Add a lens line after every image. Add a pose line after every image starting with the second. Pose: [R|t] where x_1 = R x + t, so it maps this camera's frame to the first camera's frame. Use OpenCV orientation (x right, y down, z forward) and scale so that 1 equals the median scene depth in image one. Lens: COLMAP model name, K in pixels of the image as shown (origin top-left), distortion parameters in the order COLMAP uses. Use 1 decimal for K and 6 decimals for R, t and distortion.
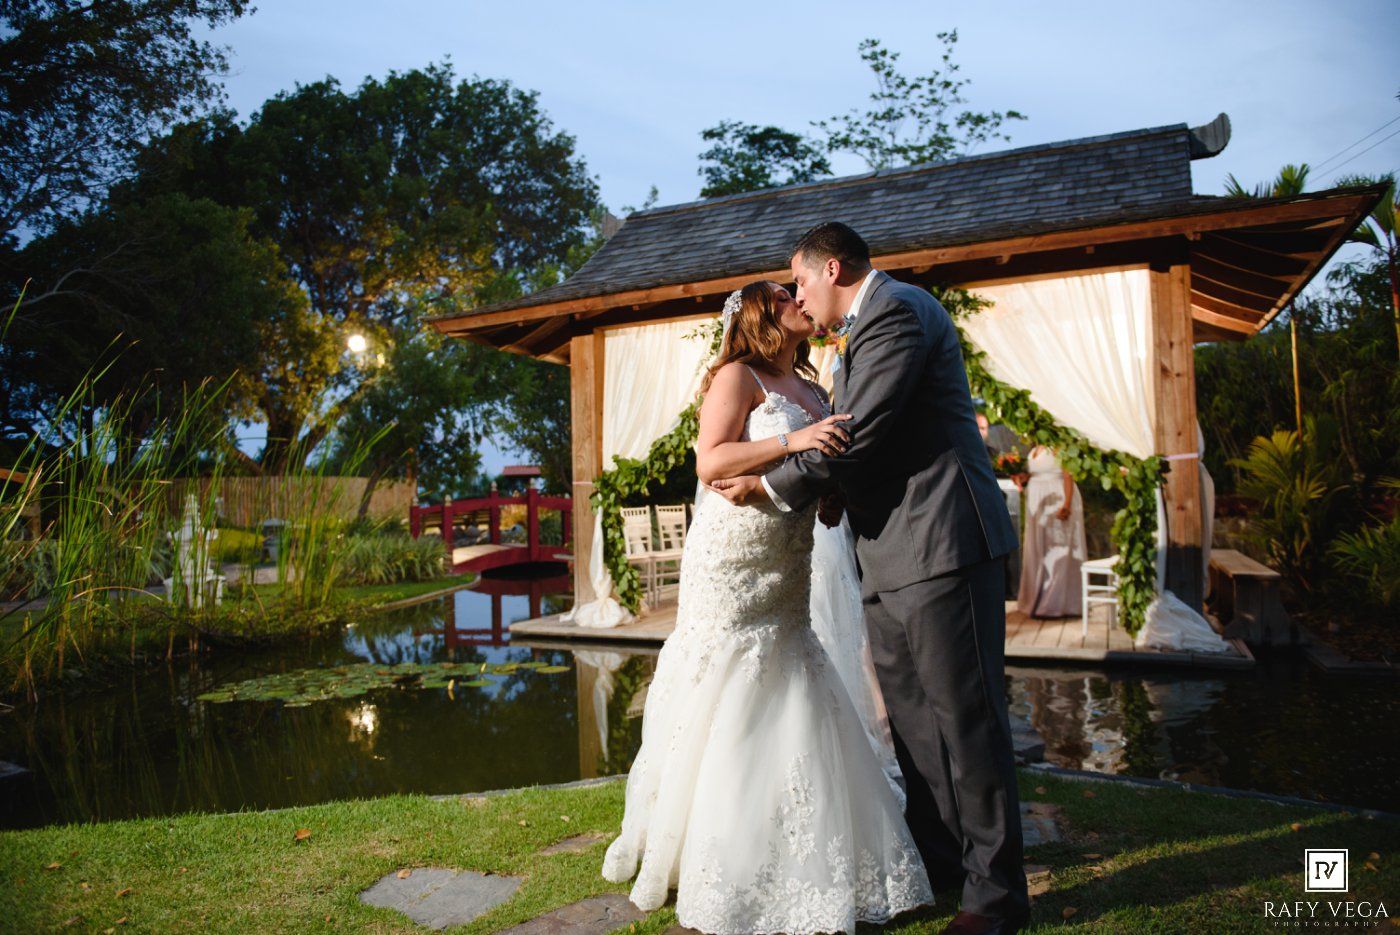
lens RADIAL K [[962.1, 0, 694.9], [0, 962.1, 465.5], [0, 0, 1]] dist [-0.046496, -0.003986]
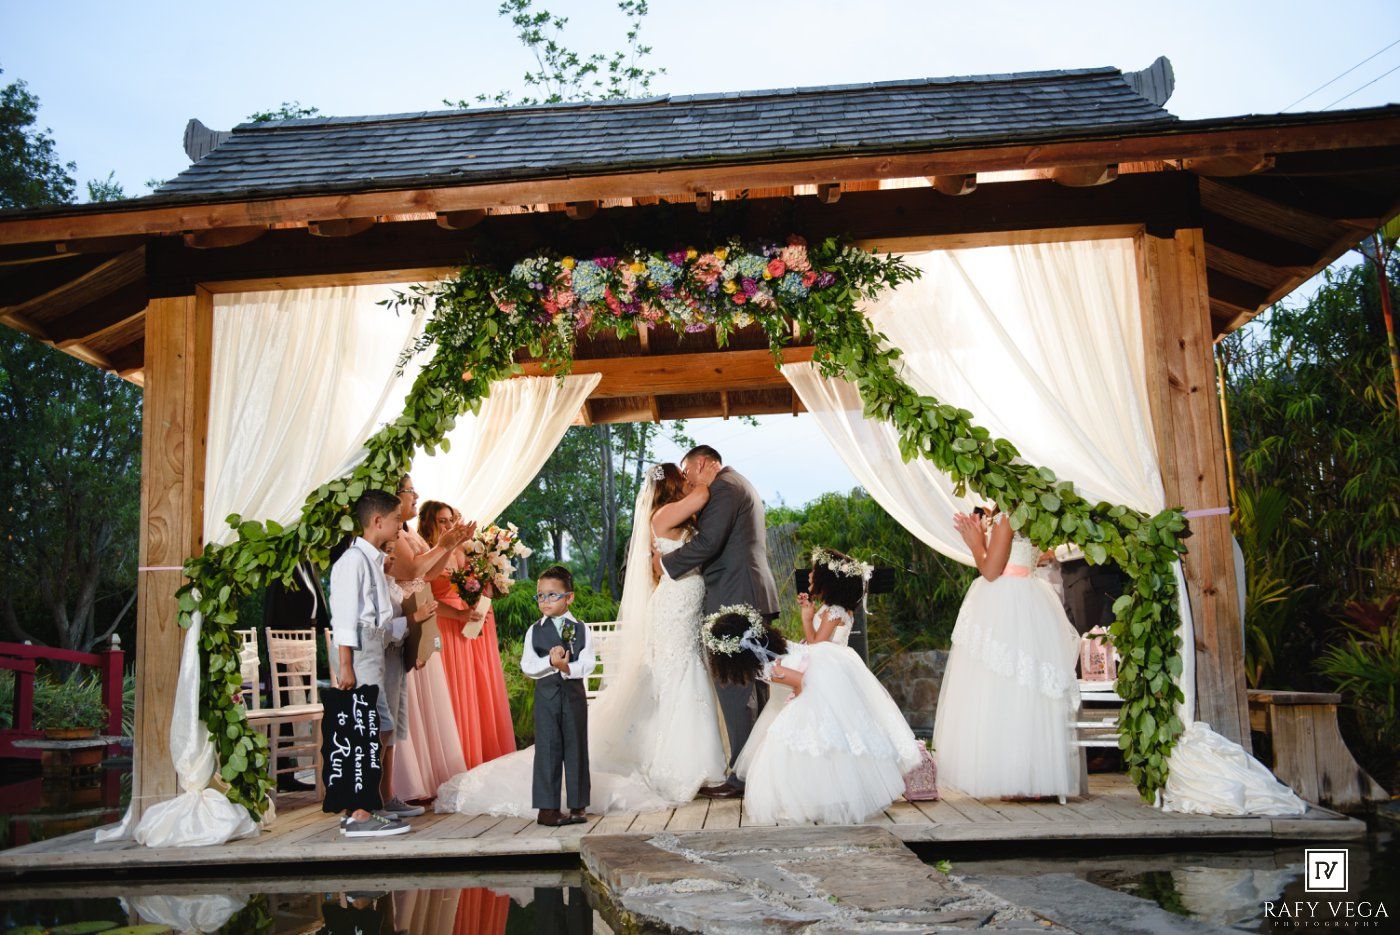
lens RADIAL K [[1304.7, 0, 698.1], [0, 1304.7, 471.5], [0, 0, 1]] dist [0.021616, 0.000000]
pose [[0.929609, 0.041614, 0.366191, -0.109050], [0.003288, 0.992629, -0.121149, 0.053735], [-0.368533, 0.113825, 0.922620, 0.224440]]
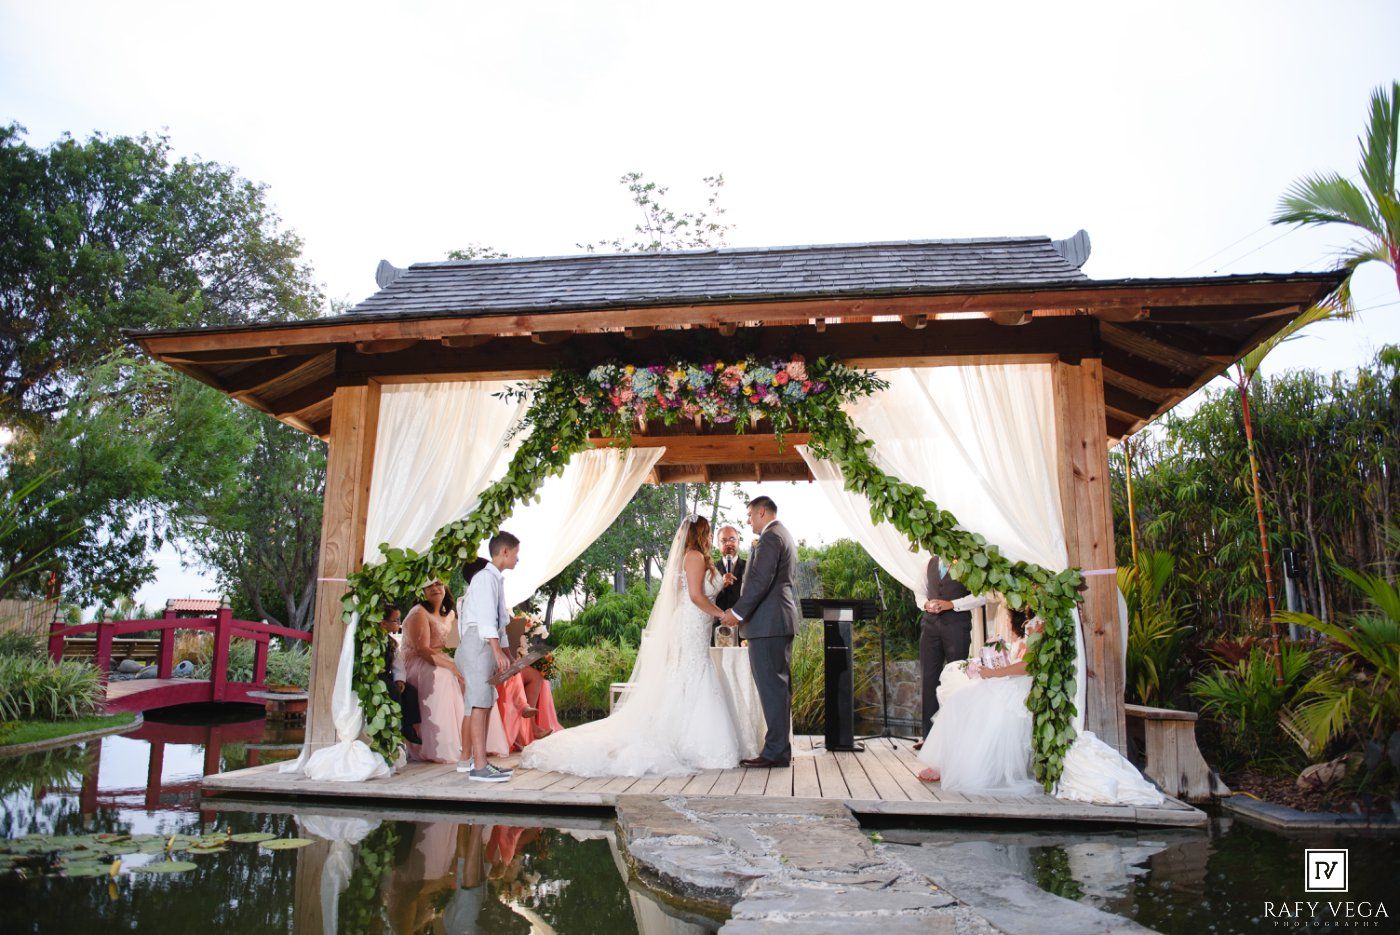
lens RADIAL K [[962.1, 0, 696.8], [0, 962.1, 469.7], [0, 0, 1]] dist [-0.046496, -0.003986]
pose [[0.950256, 0.091618, 0.297692, -0.077687], [-0.043493, 0.985427, -0.164444, 0.043680], [-0.308420, 0.143317, 0.940392, 0.215808]]
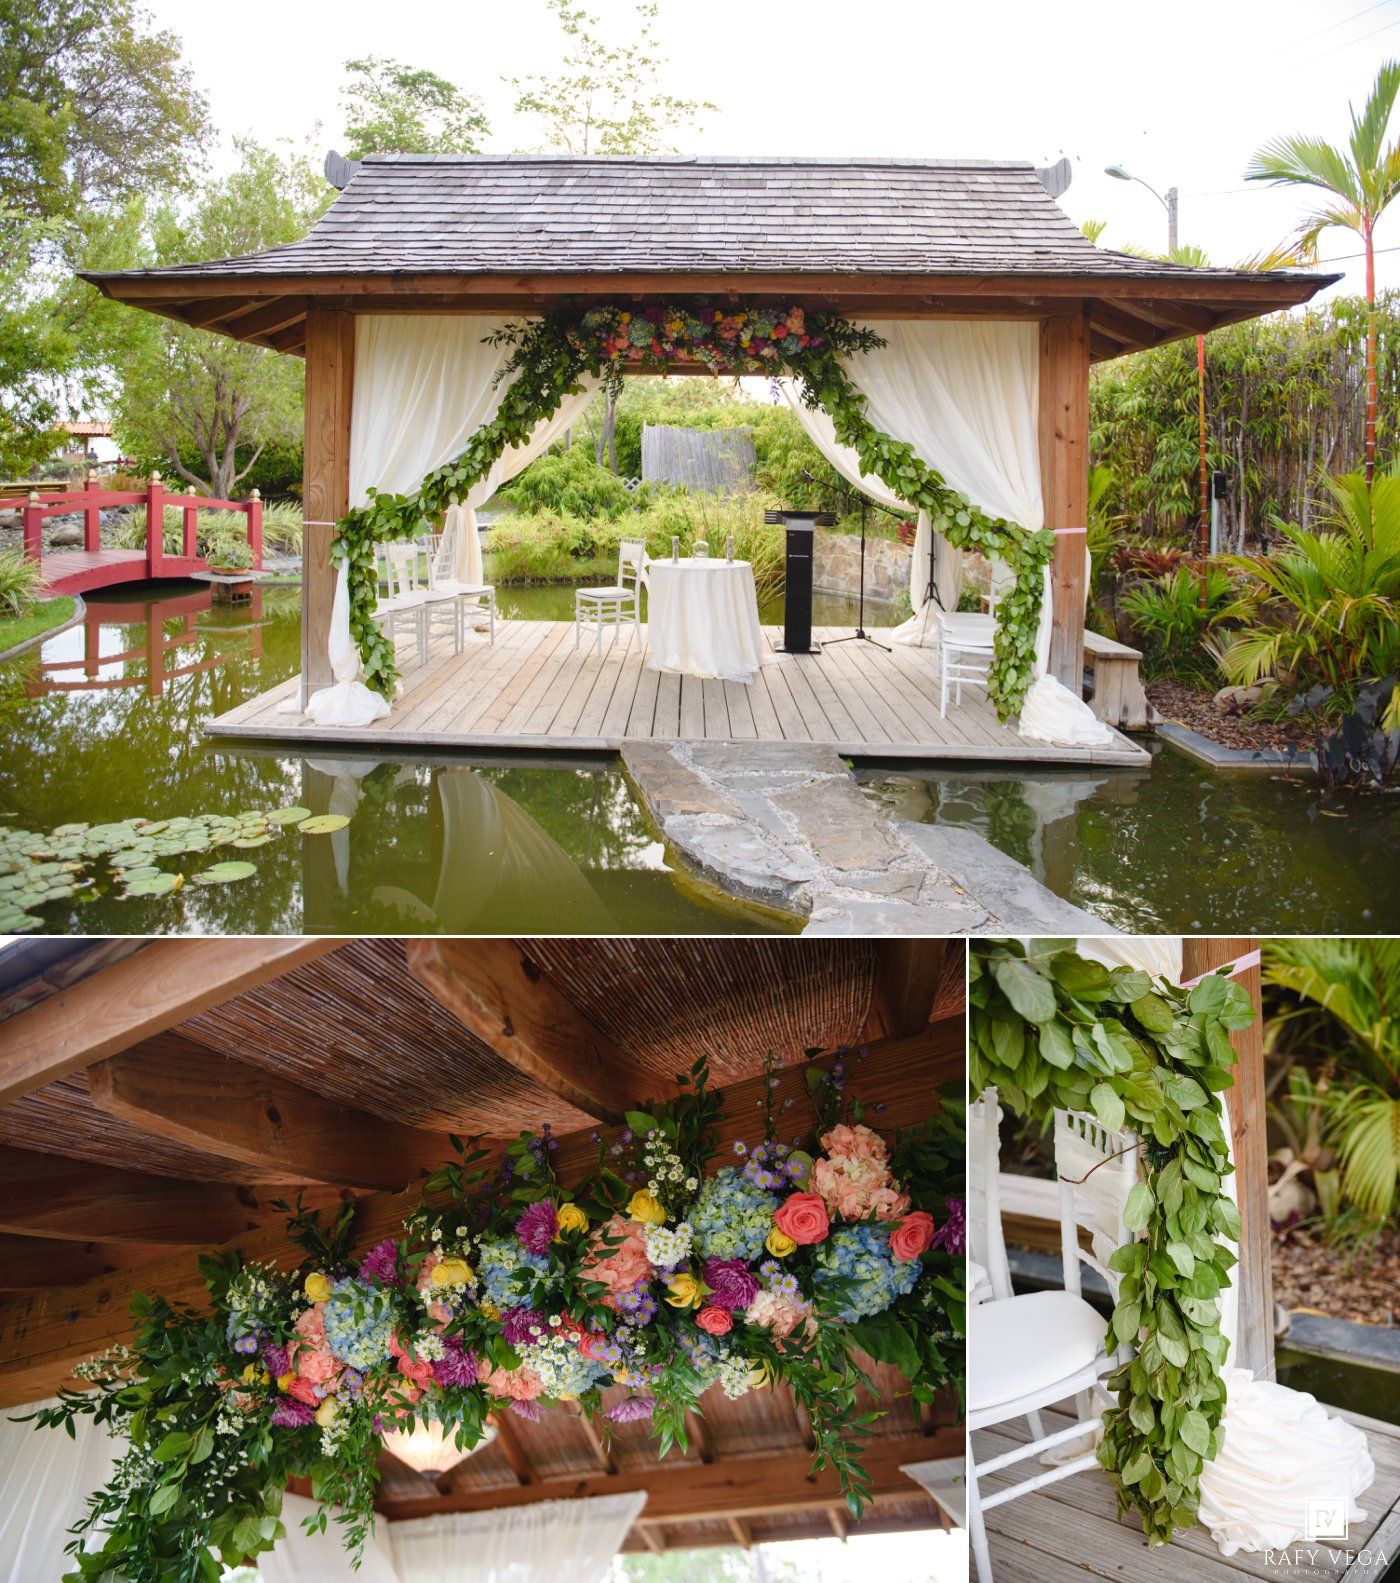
lens RADIAL K [[959.0, 0, 696.8], [0, 959.0, 471.6], [0, 0, 1]] dist [-0.046999, -0.002192]
pose [[0.911923, 0.034995, 0.408867, -0.153131], [-0.051416, 0.998249, 0.029236, -0.057485], [-0.407128, -0.047683, 0.912126, 0.232094]]
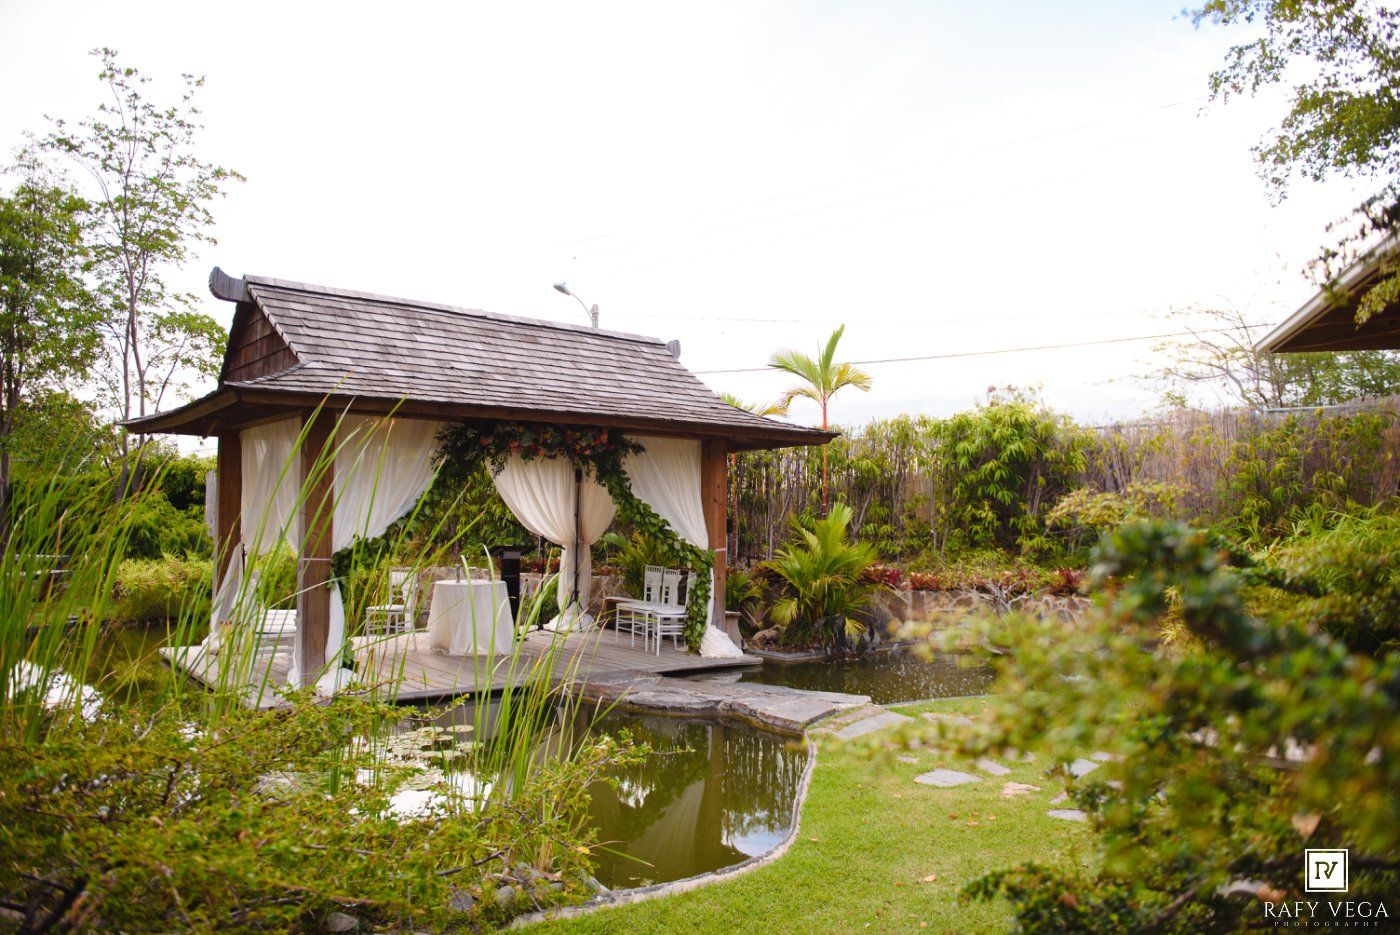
lens RADIAL K [[962.1, 0, 703.8], [0, 962.1, 477.7], [0, 0, 1]] dist [-0.046496, -0.003986]
pose [[0.430696, 0.065196, 0.900139, -0.873620], [-0.054044, 0.997461, -0.046386, -0.045287], [-0.900878, -0.028669, 0.433126, 0.185084]]
